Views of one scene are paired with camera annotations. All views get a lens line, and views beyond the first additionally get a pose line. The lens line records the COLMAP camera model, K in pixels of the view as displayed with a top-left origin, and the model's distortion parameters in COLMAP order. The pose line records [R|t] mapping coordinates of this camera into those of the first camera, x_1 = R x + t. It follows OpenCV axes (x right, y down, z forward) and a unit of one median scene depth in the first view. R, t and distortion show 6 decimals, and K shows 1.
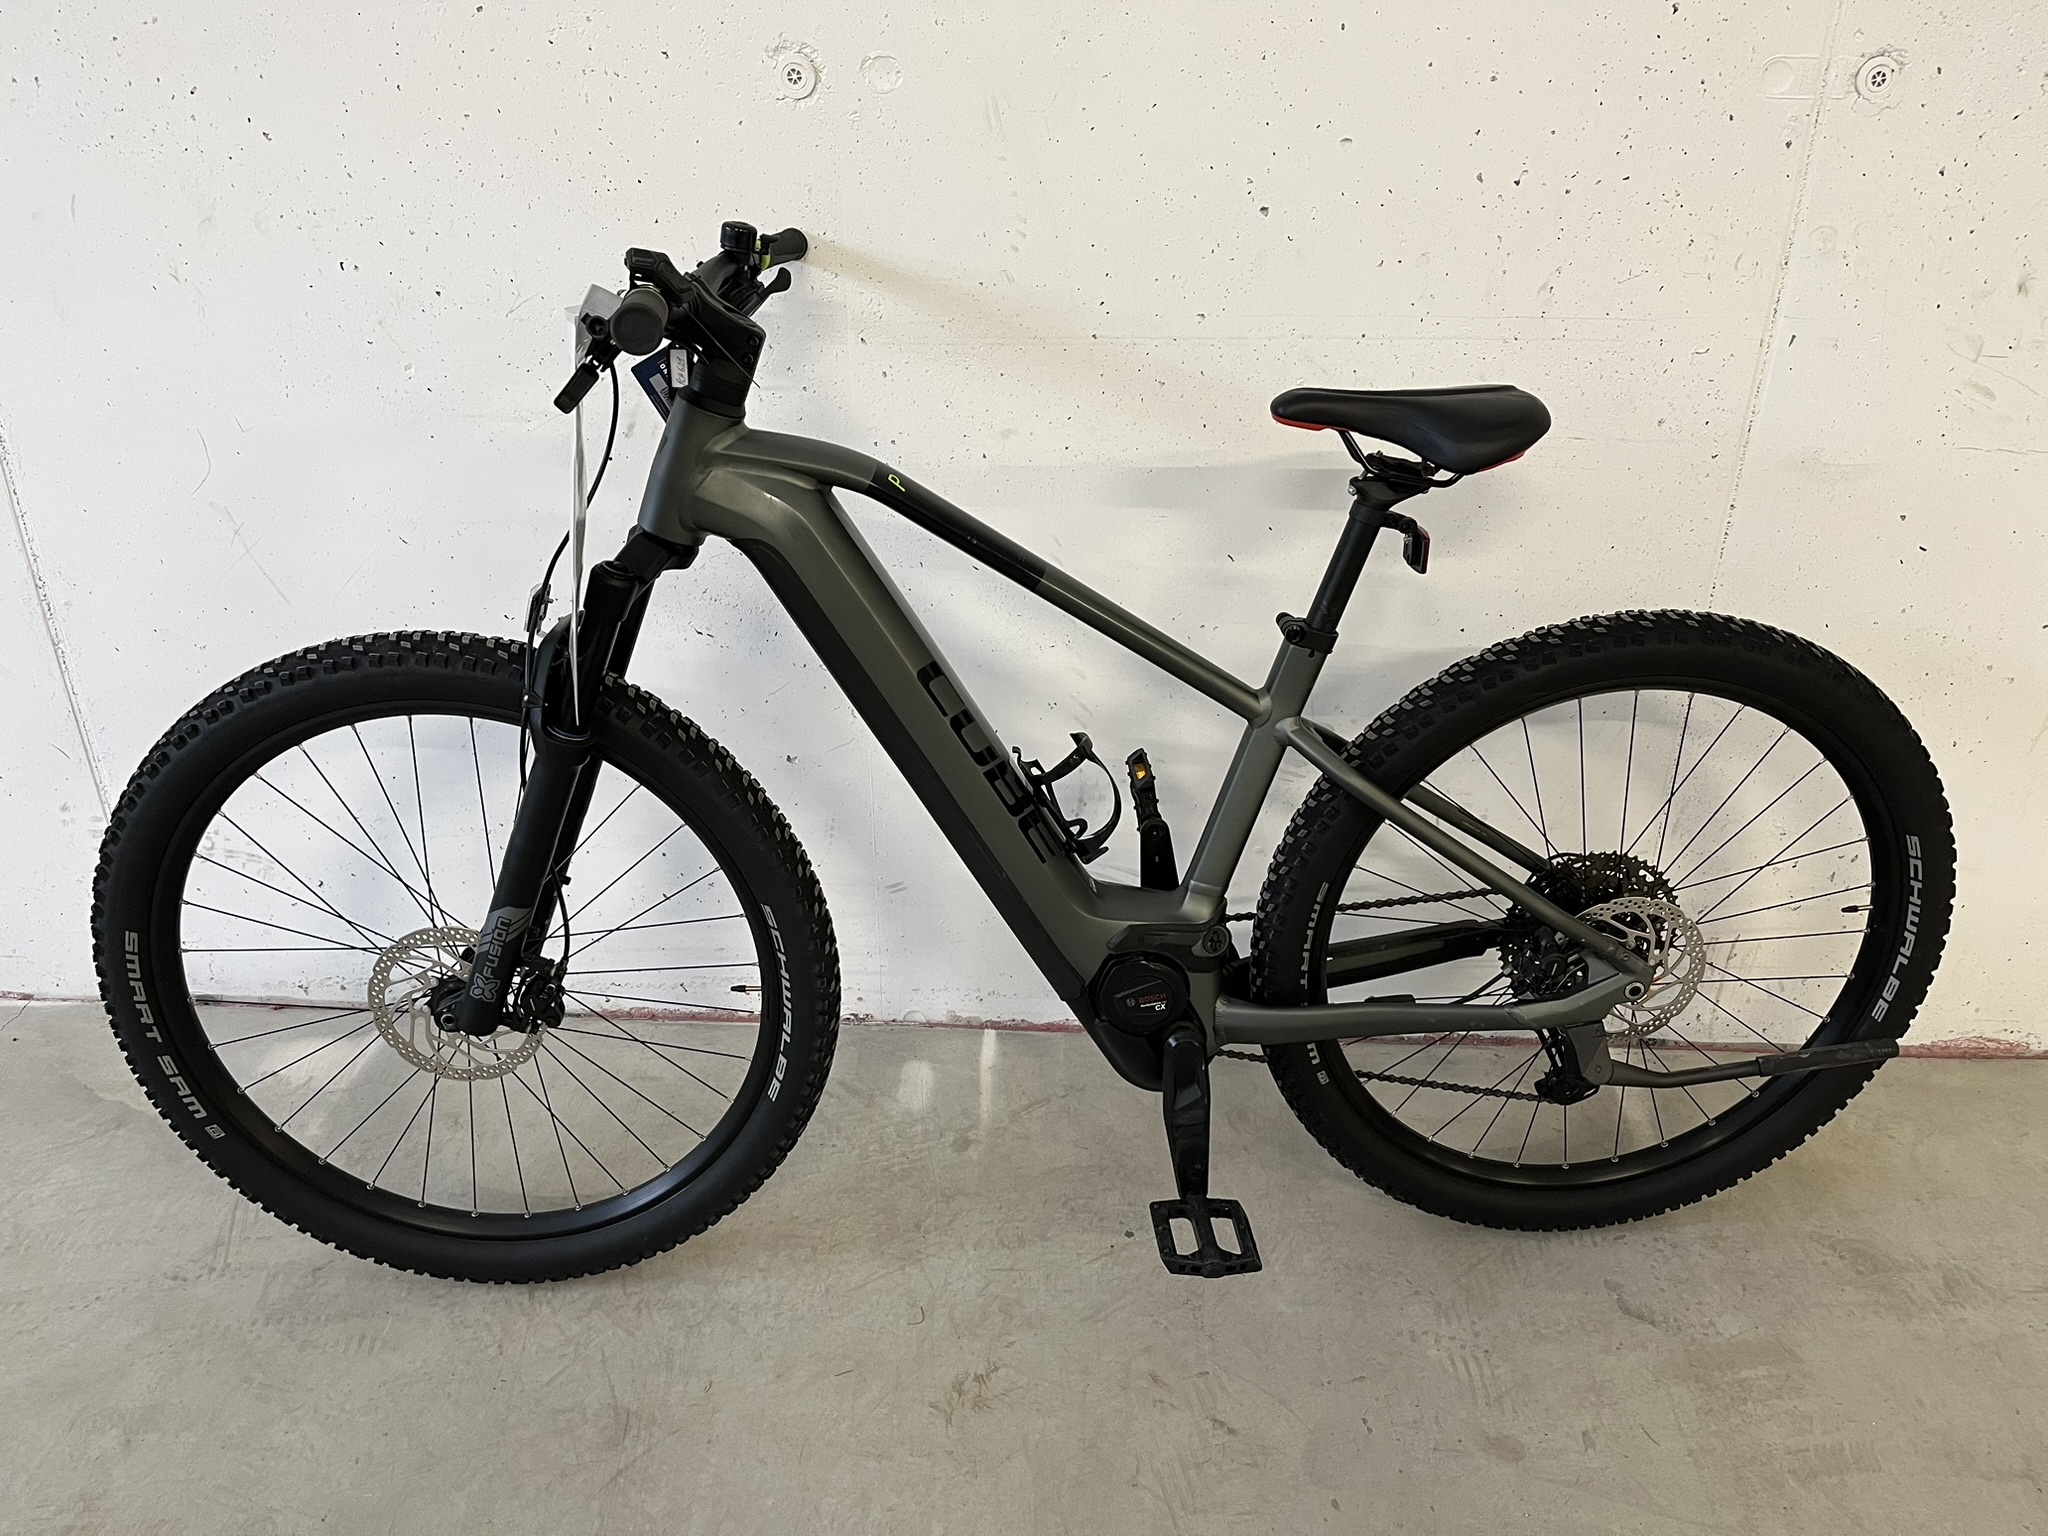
lens RADIAL K [[1563.9, 0, 1019.7], [0, 1563.9, 765.4], [0, 0, 1]] dist [0.068941, -0.106955]
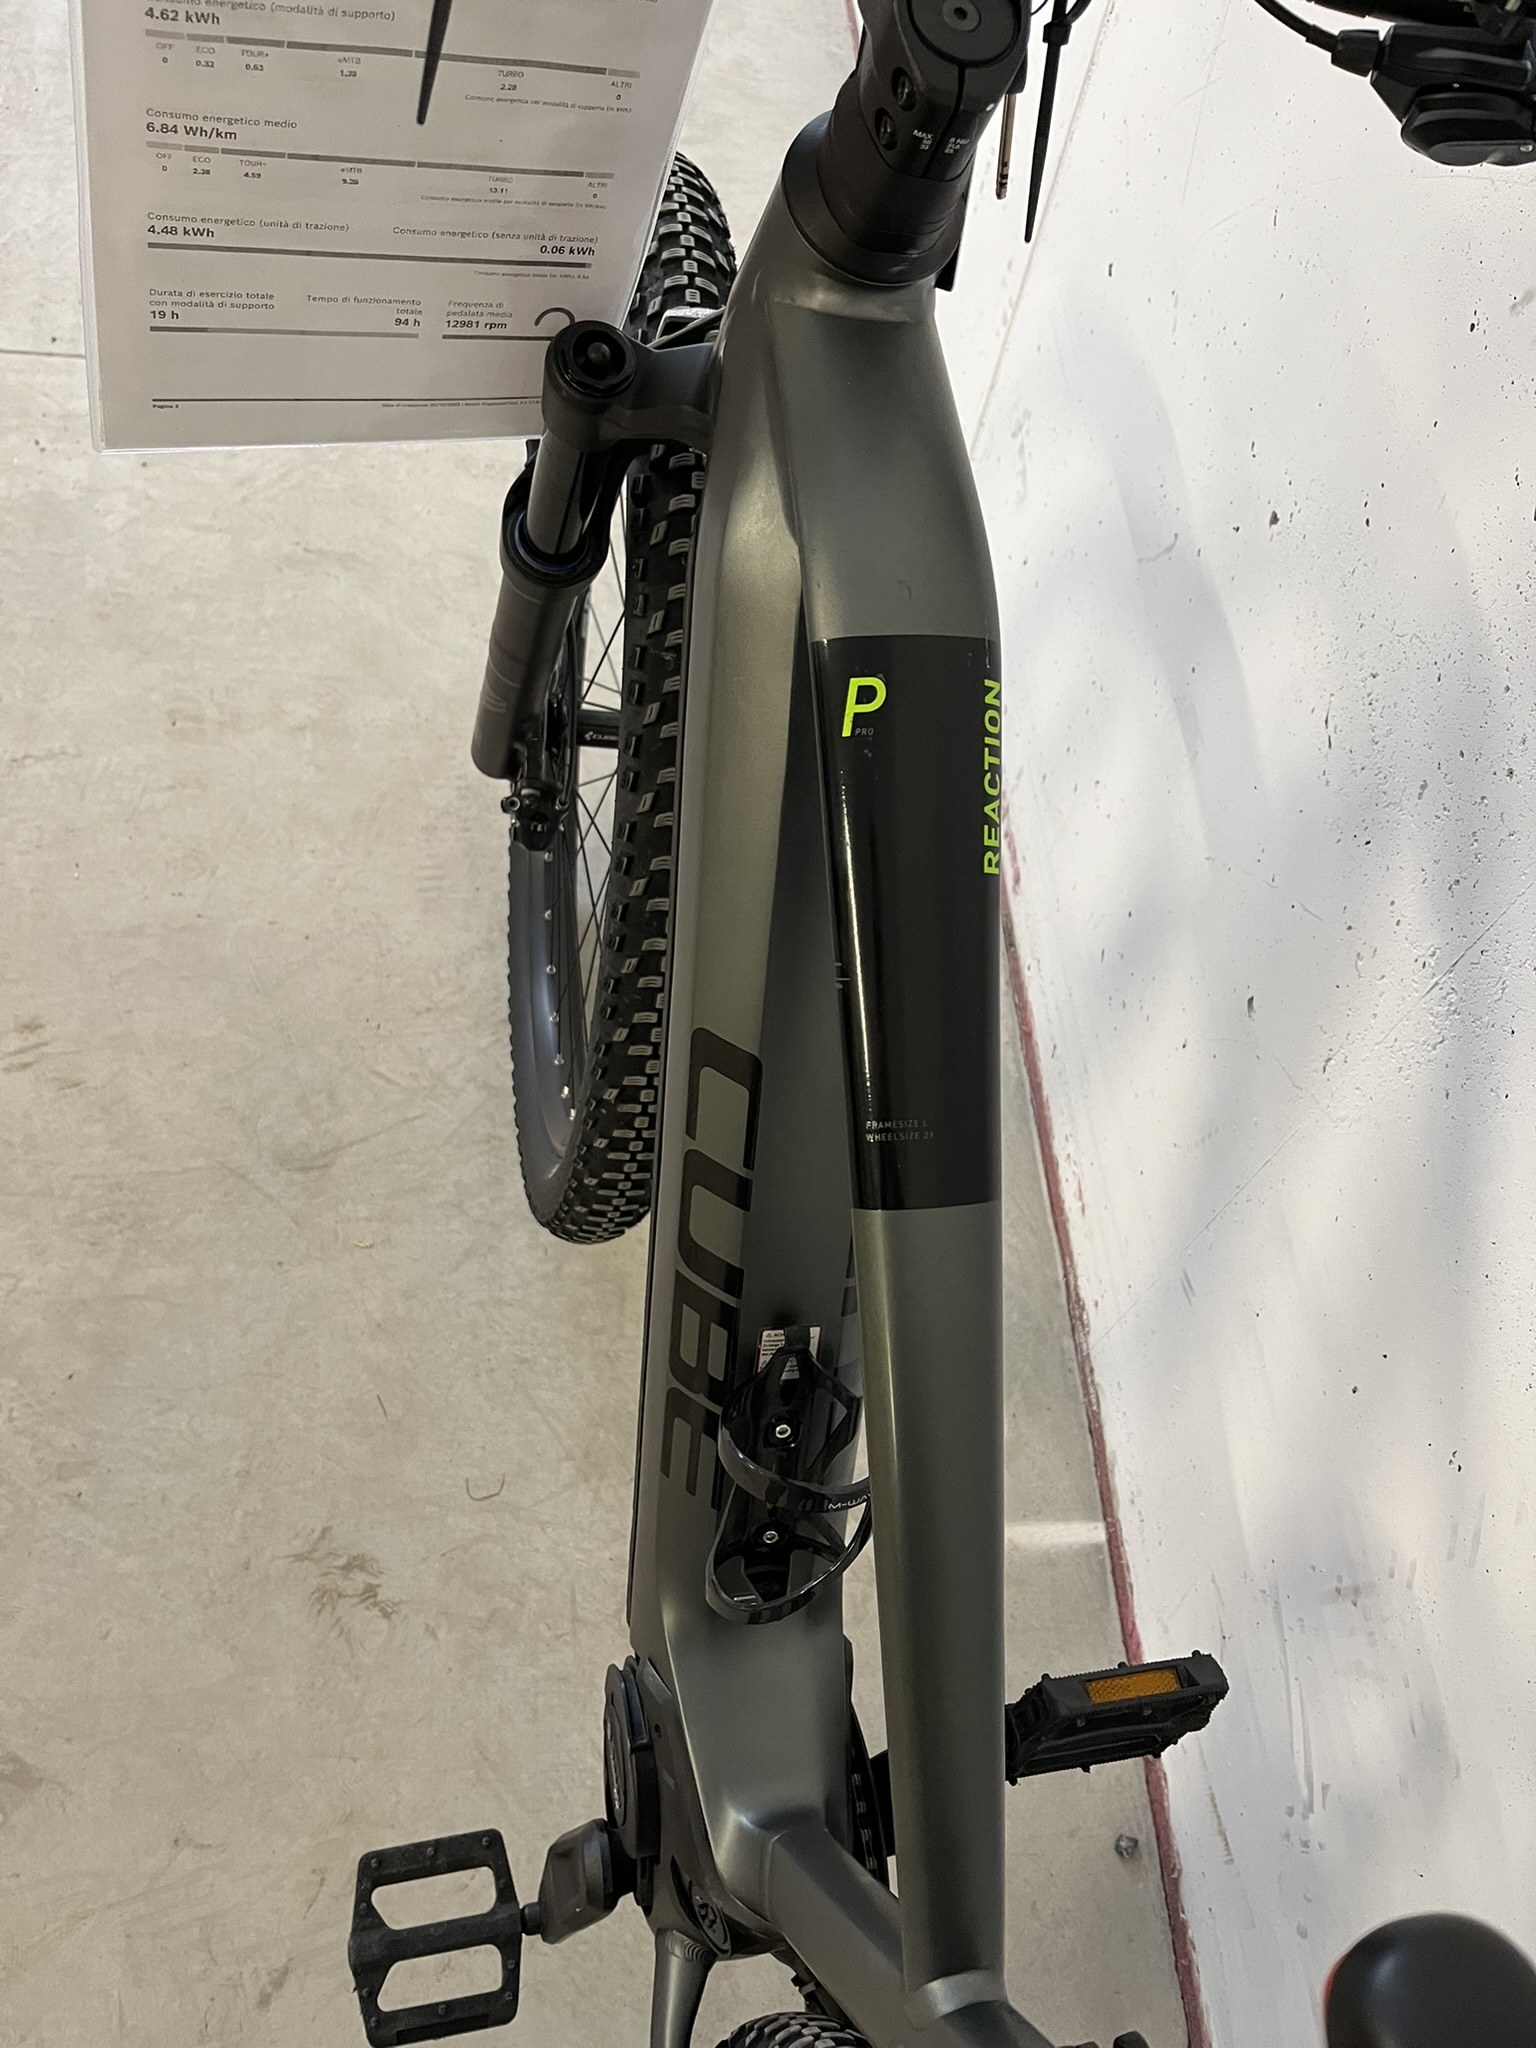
lens RADIAL K [[1563.9, 0, 773.0], [0, 1563.9, 1022.0], [0, 0, 1]] dist [0.068941, -0.106955]
pose [[0.108841, 0.856953, -0.503770, 0.131512], [-0.584366, 0.465126, 0.664962, -0.312615], [0.804158, 0.222011, 0.551399, 0.678403]]
